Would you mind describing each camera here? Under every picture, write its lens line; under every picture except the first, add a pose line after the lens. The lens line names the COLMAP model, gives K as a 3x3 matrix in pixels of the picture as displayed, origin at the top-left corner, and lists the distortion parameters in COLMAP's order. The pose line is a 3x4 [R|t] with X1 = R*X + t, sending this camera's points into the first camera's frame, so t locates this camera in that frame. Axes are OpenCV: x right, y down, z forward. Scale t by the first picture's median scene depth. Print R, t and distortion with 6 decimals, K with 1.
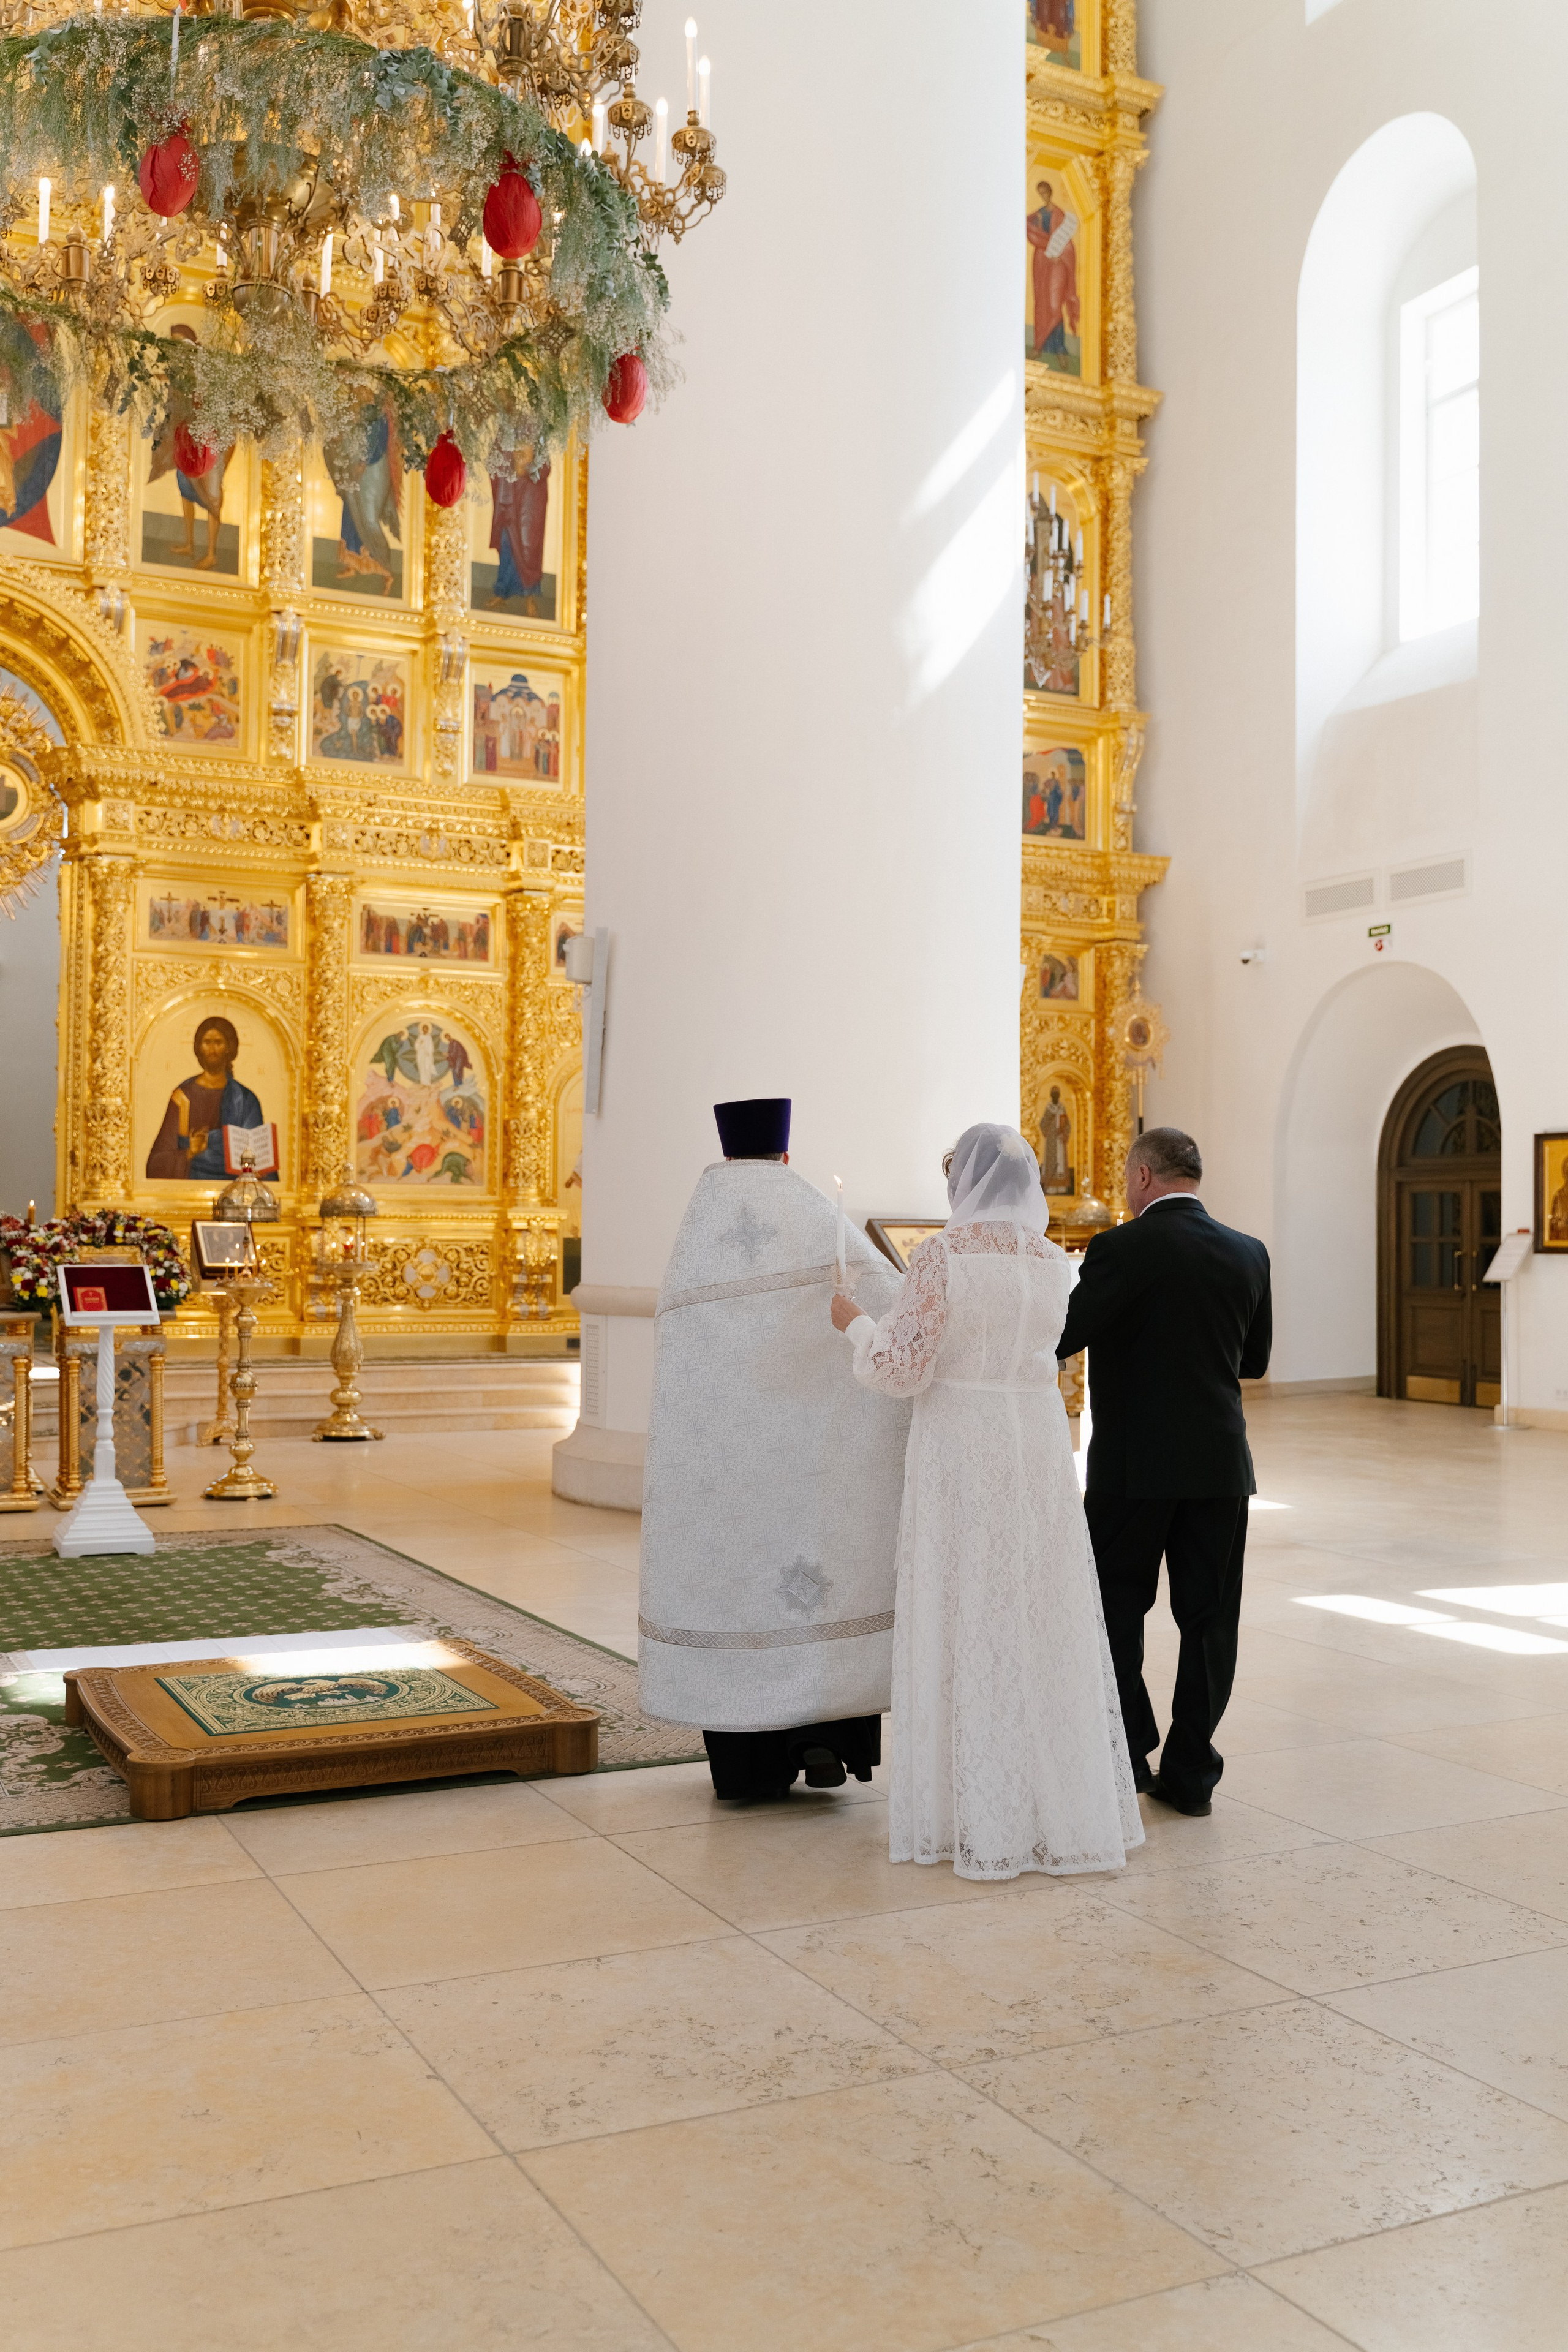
lens RADIAL K [[2142.2, 0, 776.6], [0, 2142.2, 1173.6], [0, 0, 1]] dist [-0.011064, 0.000000]
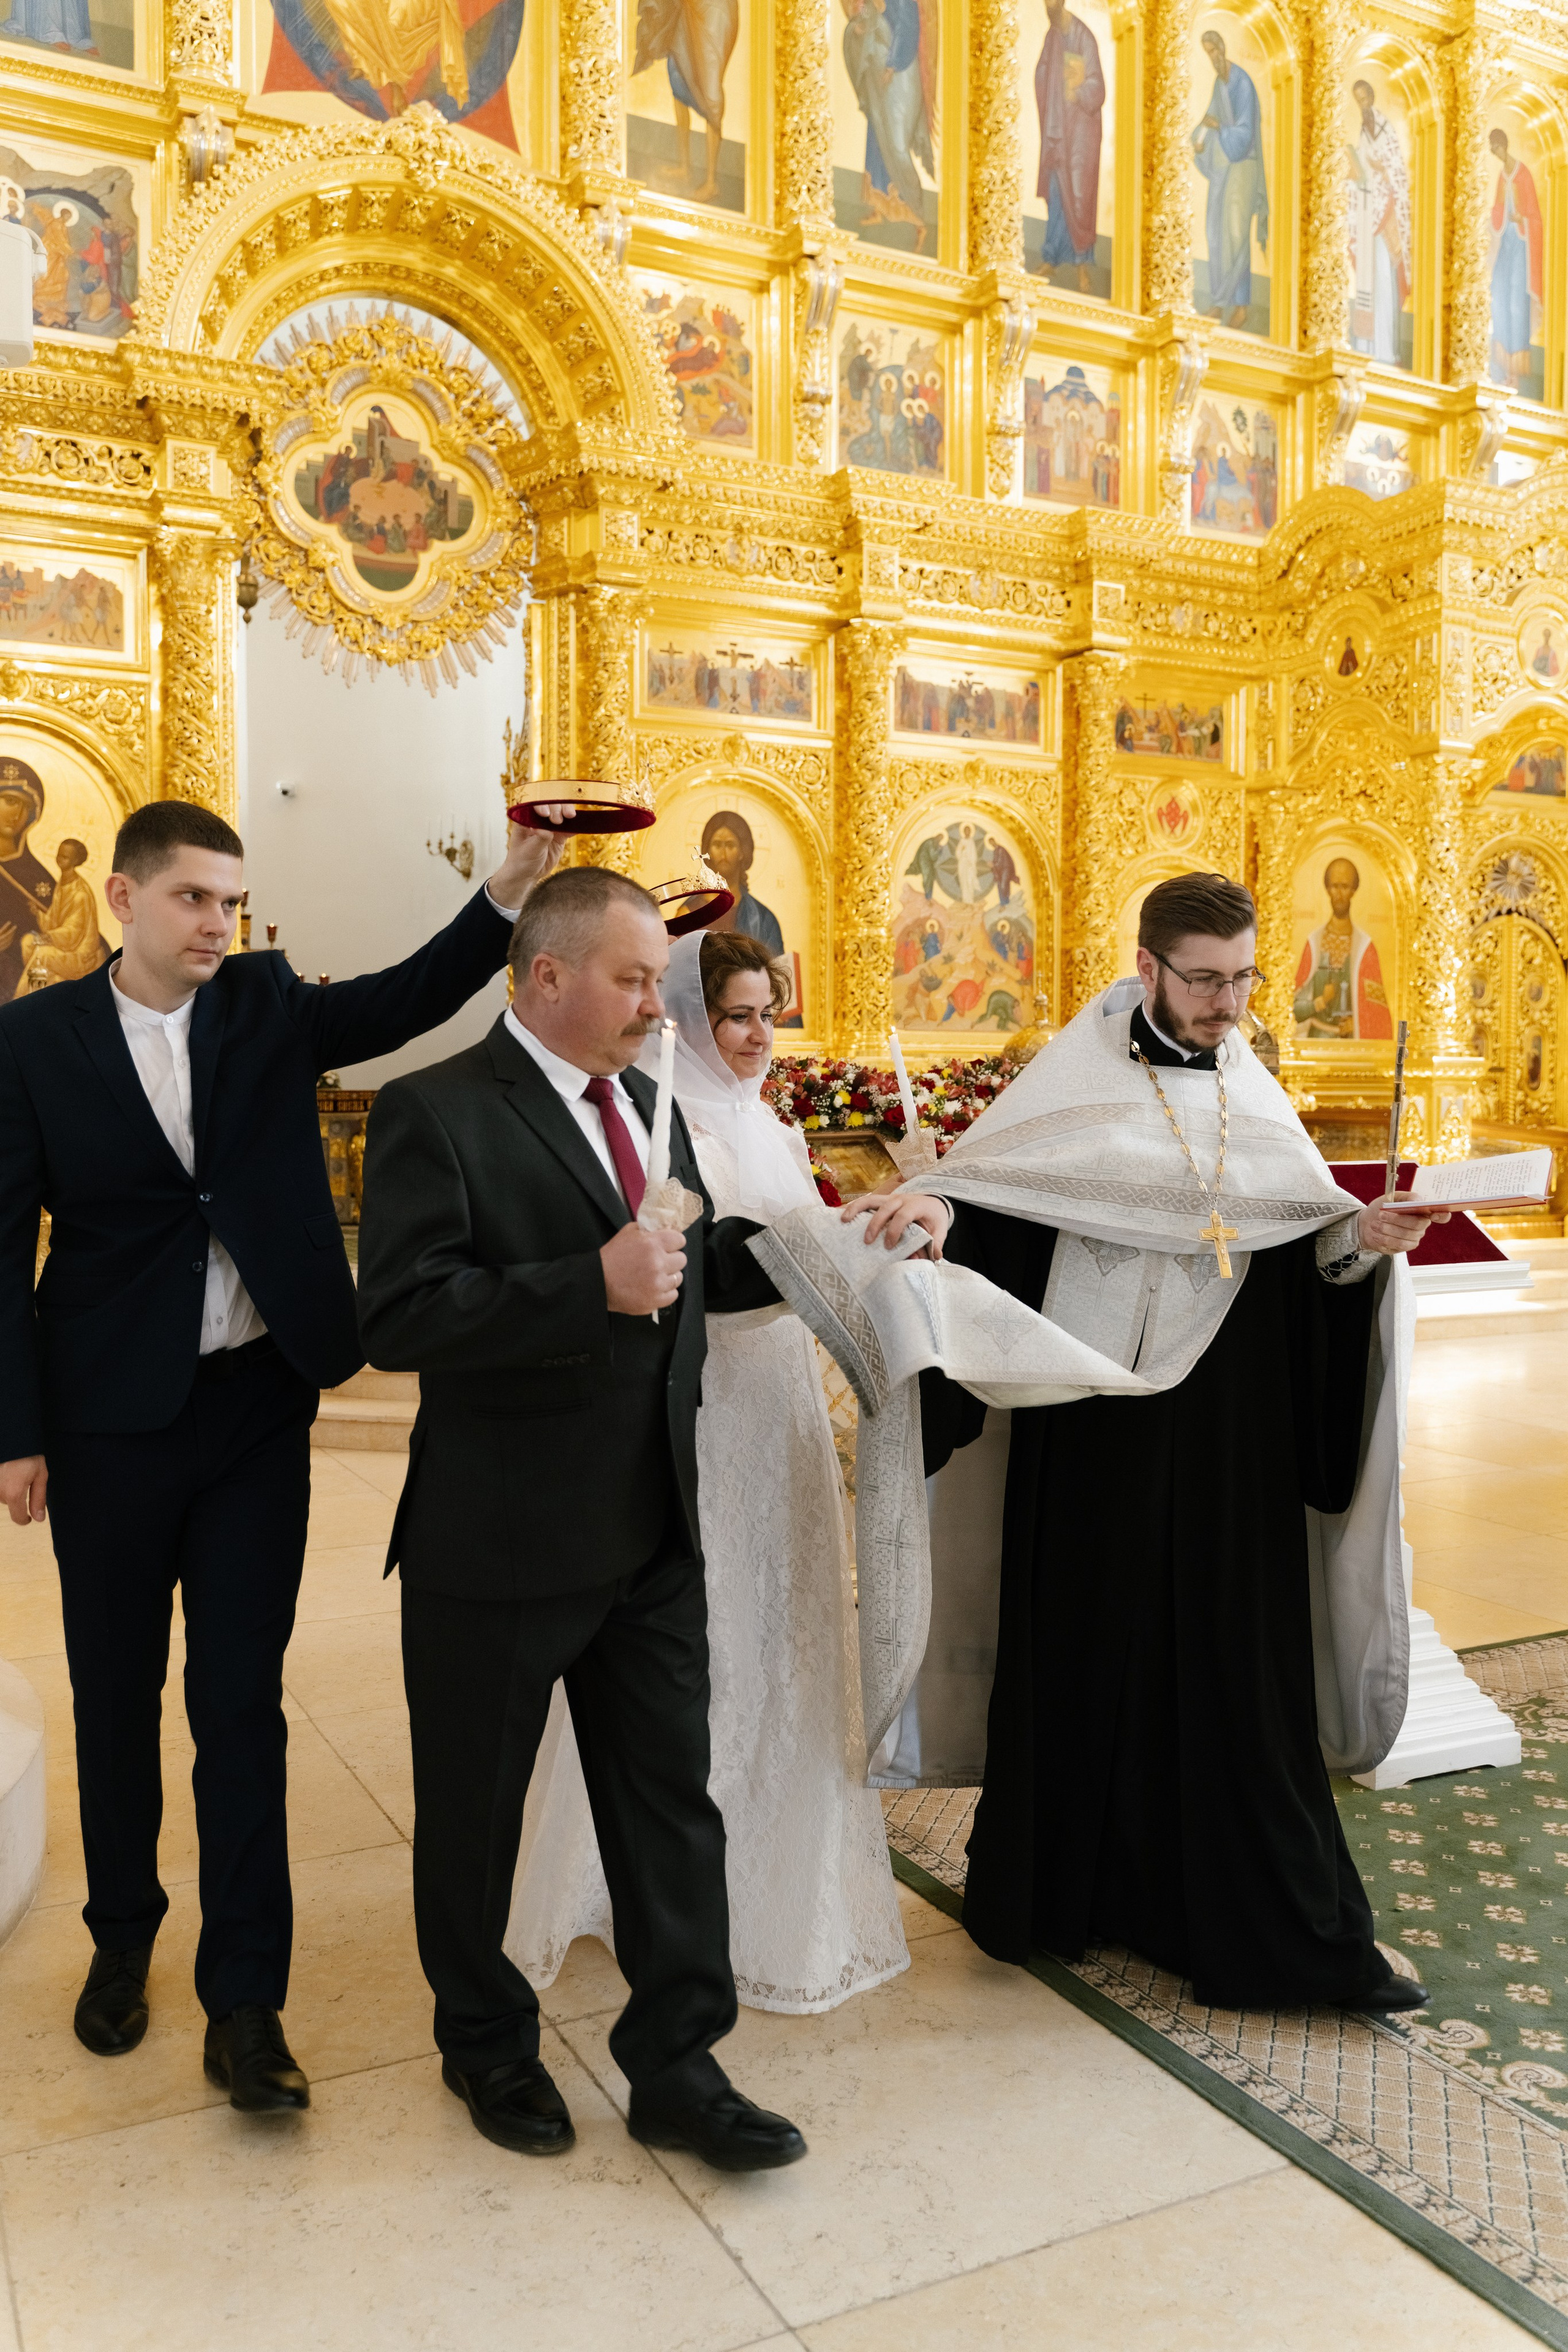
lens RADIAL K [[1879.2, 0, 773.0], [0, 1879.2, 1179.8], [0, 0, 1]] dist [0.011395, -0.016673]
pose [[0.999912, -0.008223, 0.010451, -0.253497], [0.007436, 0.997290, 0.073190, 0.008663], [-0.011025, -0.073106, 0.997263, 0.323382]]
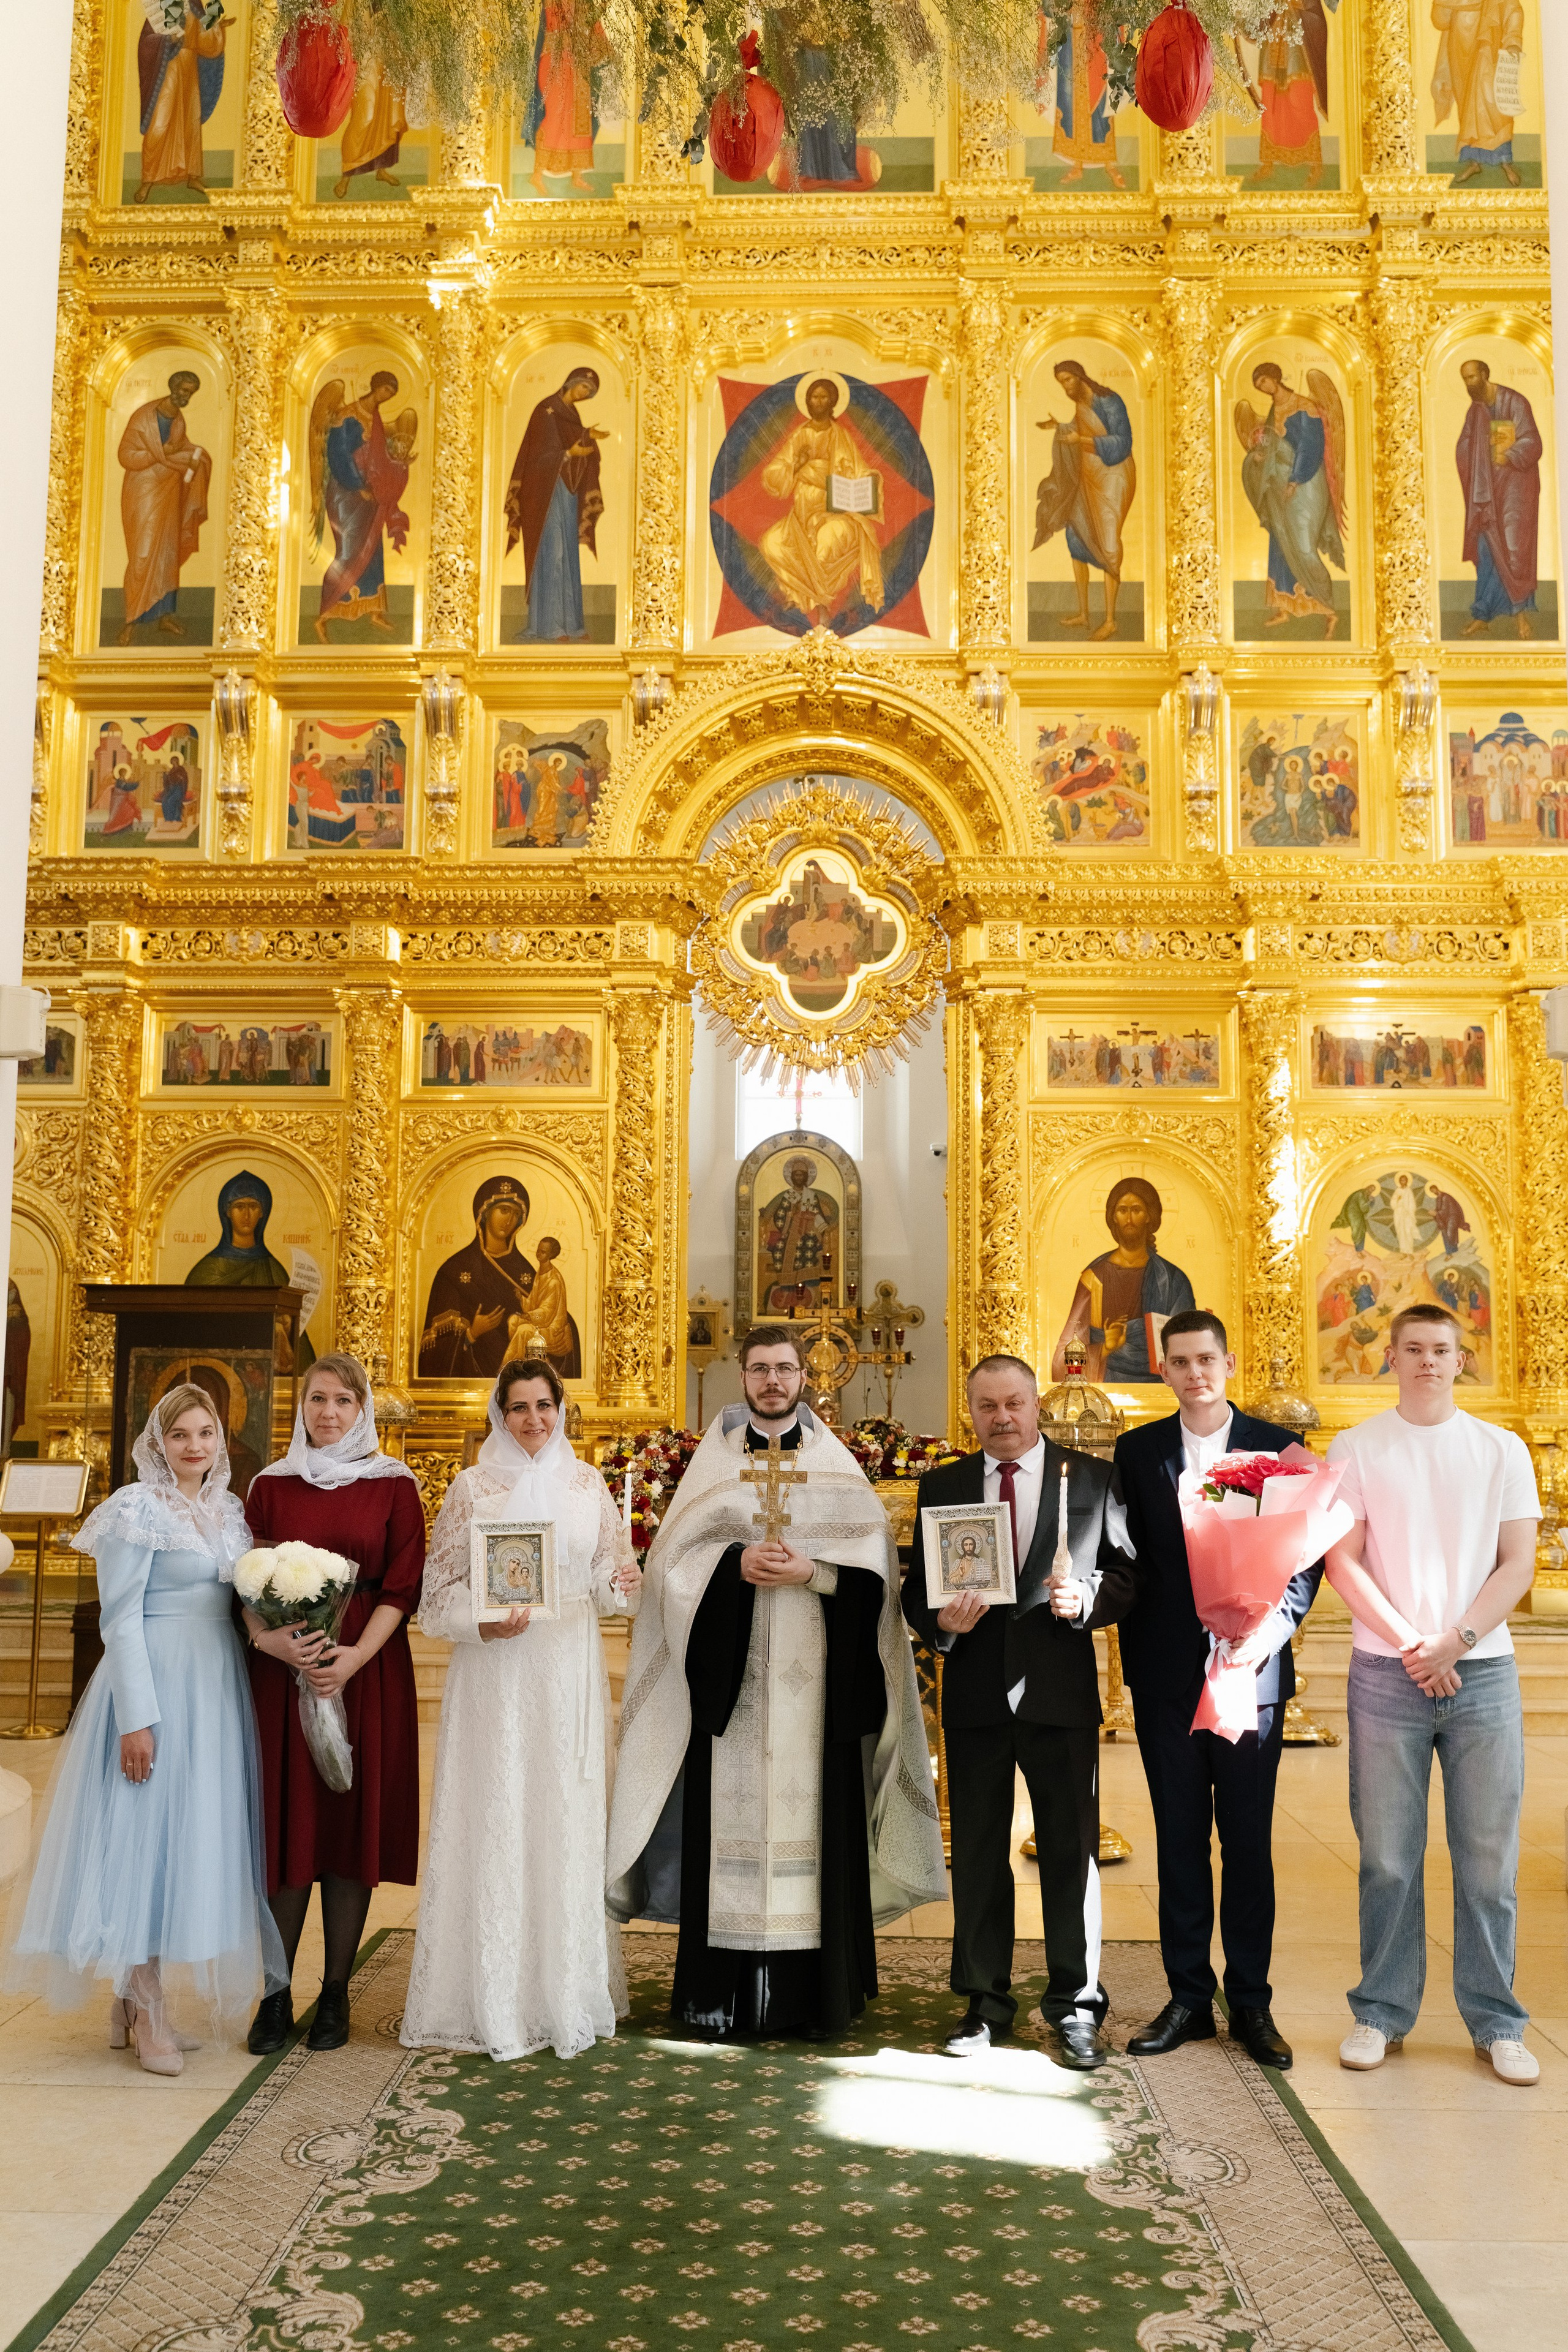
lens RADIAL K [[2142.2, 0, 773.8], [0, 2142.2, 1168.9], [0, 0, 1]] dist [-0.011064, 0.000000]
pose [[0.881259, -0.057656, -0.469105, -0.003379], [0.013210, 0.995148, -0.097496, -0.000080], [0.472450, 0.079722, 0.877745, 0.231118]]
